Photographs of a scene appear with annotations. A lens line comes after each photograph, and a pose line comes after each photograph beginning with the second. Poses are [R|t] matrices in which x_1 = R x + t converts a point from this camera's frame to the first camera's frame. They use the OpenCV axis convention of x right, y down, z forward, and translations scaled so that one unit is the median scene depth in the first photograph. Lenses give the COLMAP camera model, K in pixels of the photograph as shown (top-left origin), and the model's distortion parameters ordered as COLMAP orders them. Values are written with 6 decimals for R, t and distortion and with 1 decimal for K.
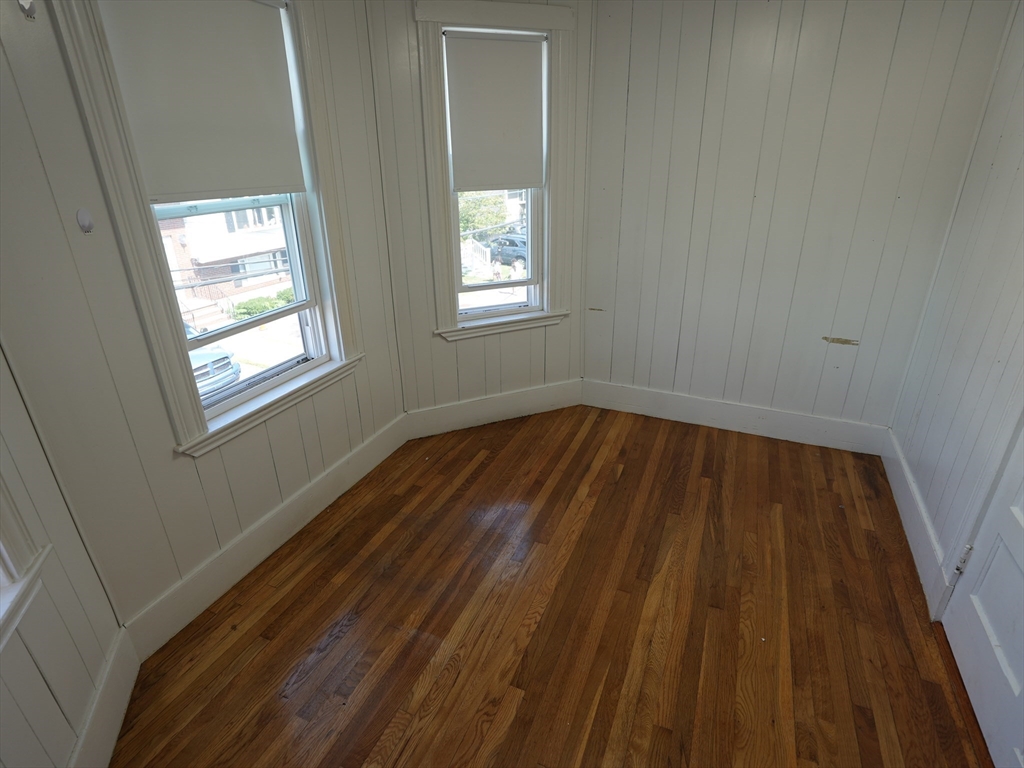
lens RADIAL K [[533.1, 0, 512.0], [0, 533.1, 384.0], [0, 0, 1]] dist [-0.075330, 0.029293]
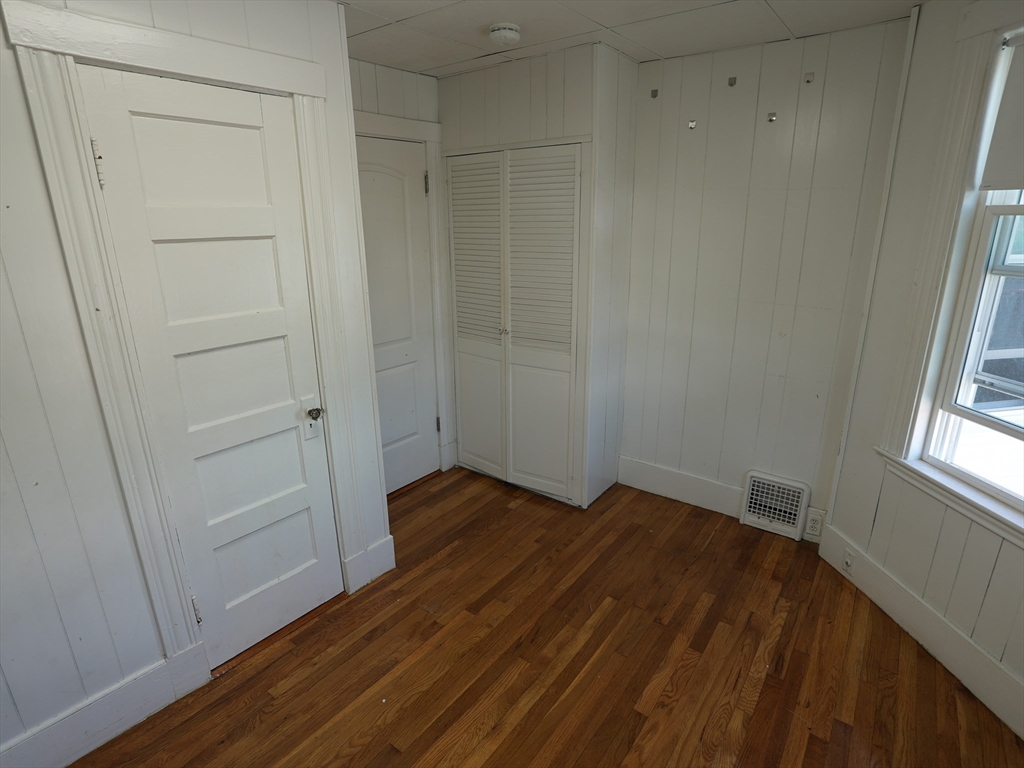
lens RADIAL K [[533.1, 0, 512.0], [0, 533.1, 384.0], [0, 0, 1]] dist [-0.075330, 0.029293]
pose [[-0.969403, -0.053530, 0.239567, 0.046817], [0.115656, 0.761225, 0.638091, -0.615346], [-0.216521, 0.646275, -0.731743, 1.378218]]
